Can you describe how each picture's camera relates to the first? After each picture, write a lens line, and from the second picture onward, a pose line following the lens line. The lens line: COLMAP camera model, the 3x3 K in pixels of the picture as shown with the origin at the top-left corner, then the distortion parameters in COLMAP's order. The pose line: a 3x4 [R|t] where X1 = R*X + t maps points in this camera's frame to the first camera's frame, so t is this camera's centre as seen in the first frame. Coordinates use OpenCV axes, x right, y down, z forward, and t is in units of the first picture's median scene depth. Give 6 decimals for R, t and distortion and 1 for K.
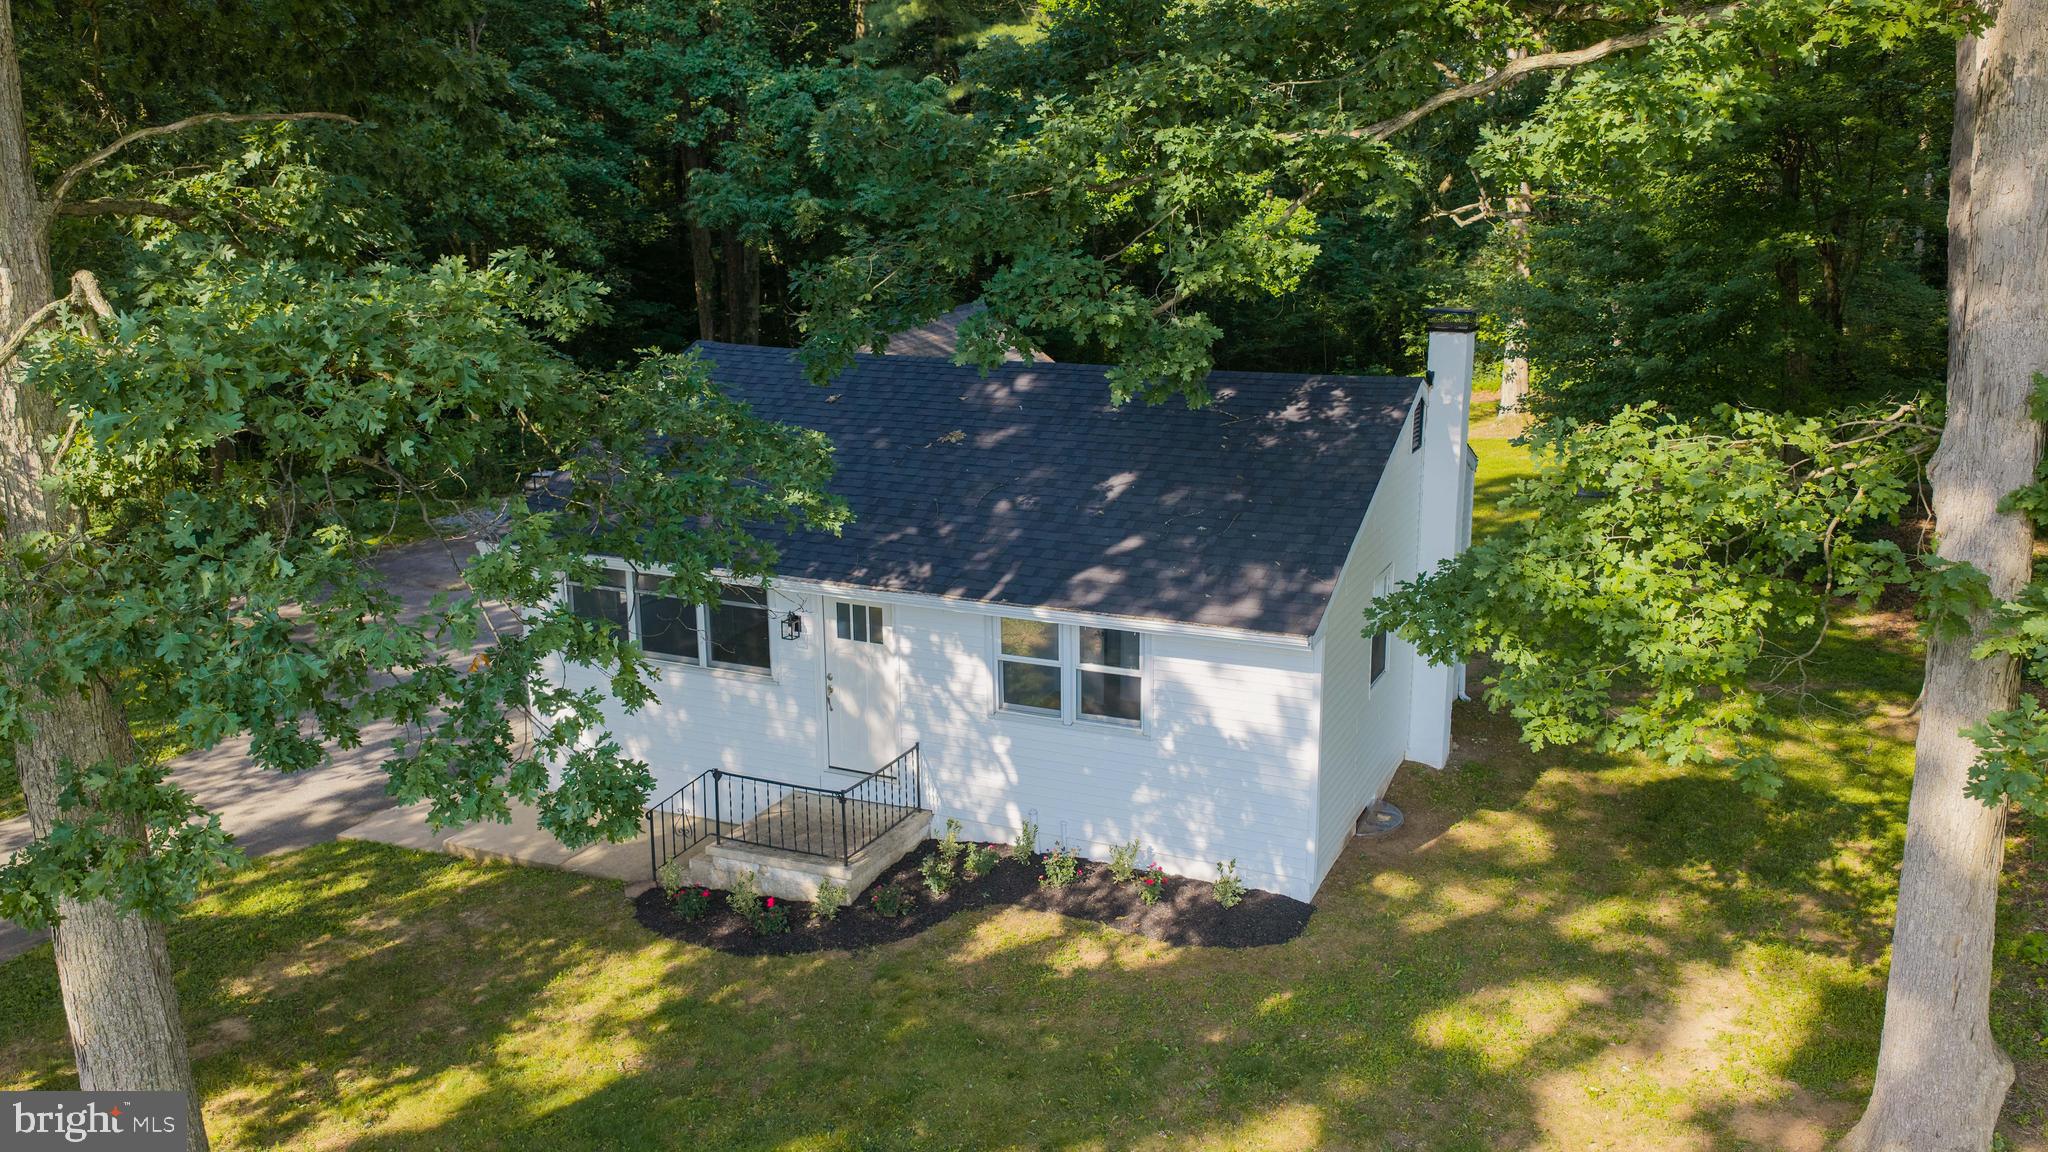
lens RADIAL K [[1678.7, 0, 1024.0], [0, 1678.7, 576.0], [0, 0, 1]] dist [0.044565, -0.073716]
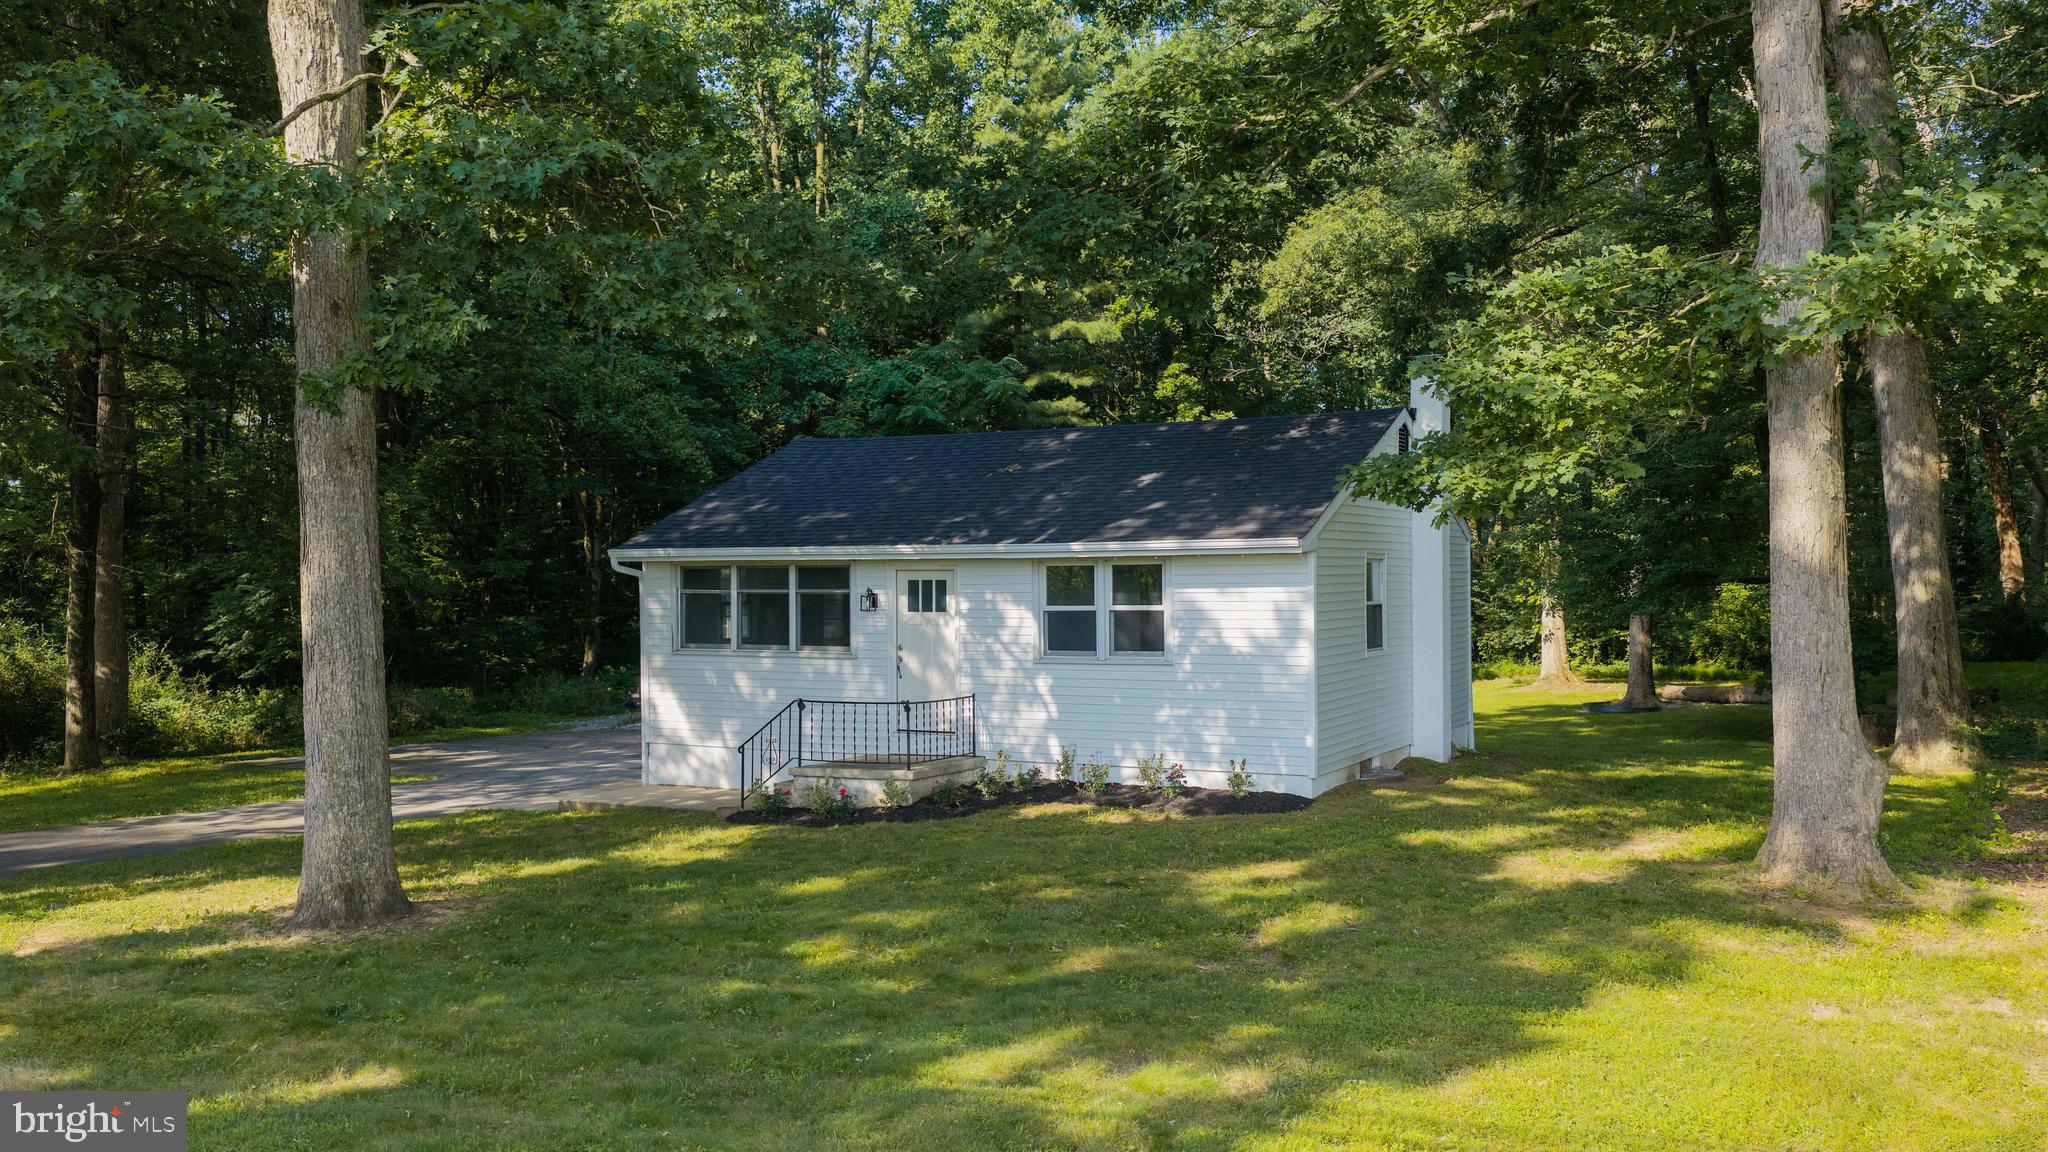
lens RADIAL K [[1678.7, 0, 1024.0], [0, 1678.7, 576.0], [0, 0, 1]] dist [0.044565, -0.073716]
pose [[0.998719, 0.006140, -0.050232, 0.031364], [-0.018950, 0.965767, -0.258717, 0.339067], [0.046924, 0.259338, 0.964646, -0.139970]]
